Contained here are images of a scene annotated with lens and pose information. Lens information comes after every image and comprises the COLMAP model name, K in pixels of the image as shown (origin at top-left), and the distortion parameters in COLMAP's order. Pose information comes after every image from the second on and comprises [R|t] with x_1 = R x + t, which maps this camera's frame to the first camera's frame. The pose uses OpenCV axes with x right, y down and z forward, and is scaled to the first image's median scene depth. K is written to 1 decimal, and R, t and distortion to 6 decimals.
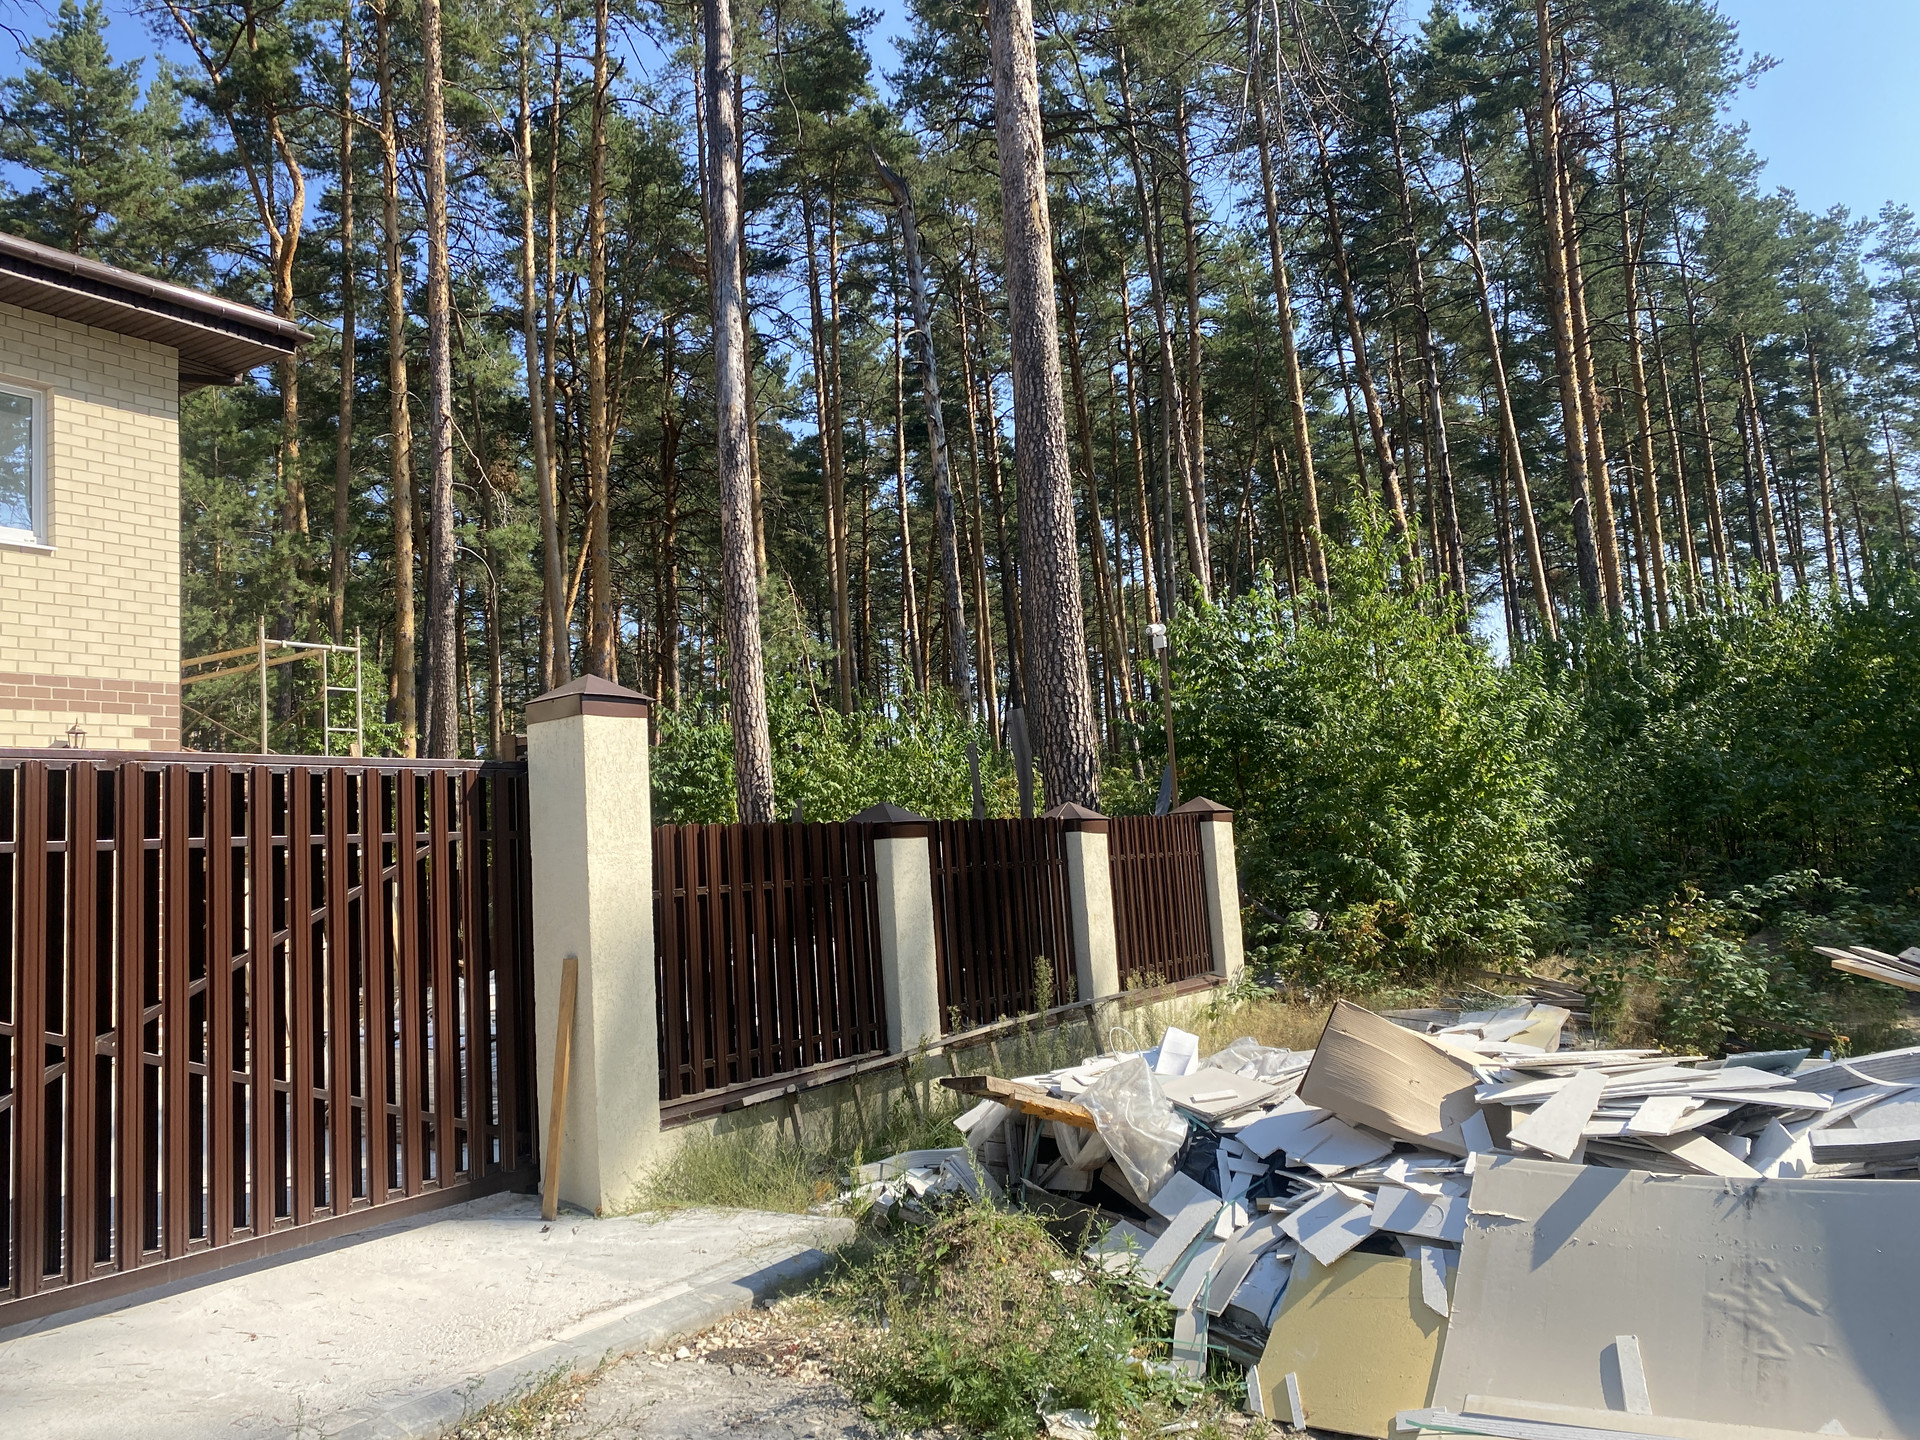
lens RADIAL K [[1425.1, 0, 957.8], [0, 1425.1, 713.5], [0, 0, 1]] dist [0.010925, -0.004190]
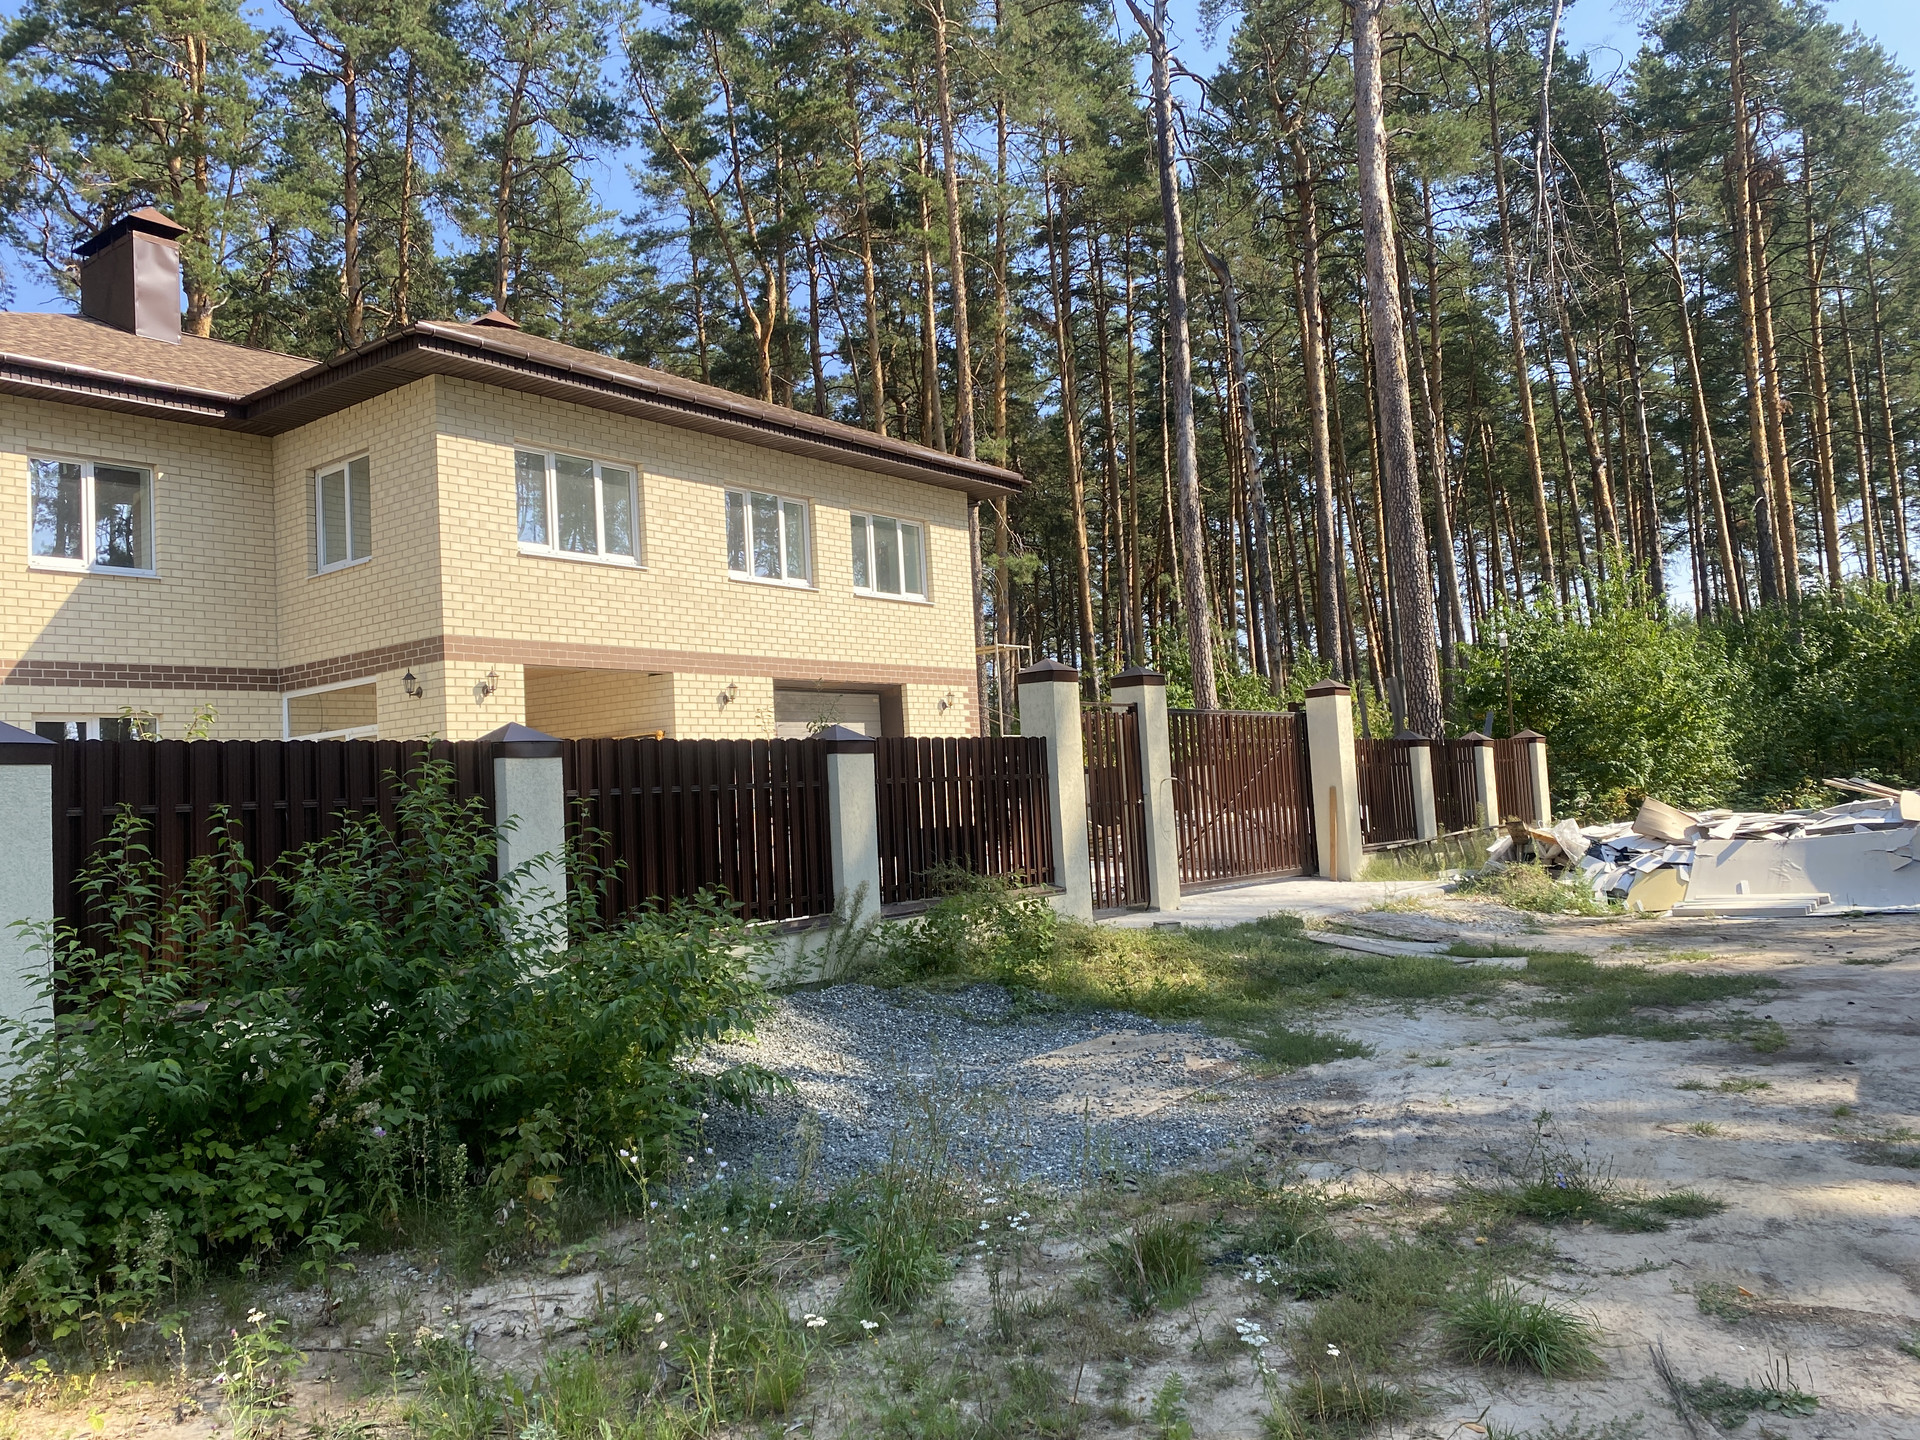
lens RADIAL K [[1446.7, 0, 941.2], [0, 1446.7, 725.8], [0, 0, 1]] dist [0.017946, -0.012520]
pose [[0.994332, 0.001259, -0.106316, -0.262390], [0.004326, 0.998623, 0.052287, -0.032325], [0.106235, -0.052450, 0.992957, -0.644065]]
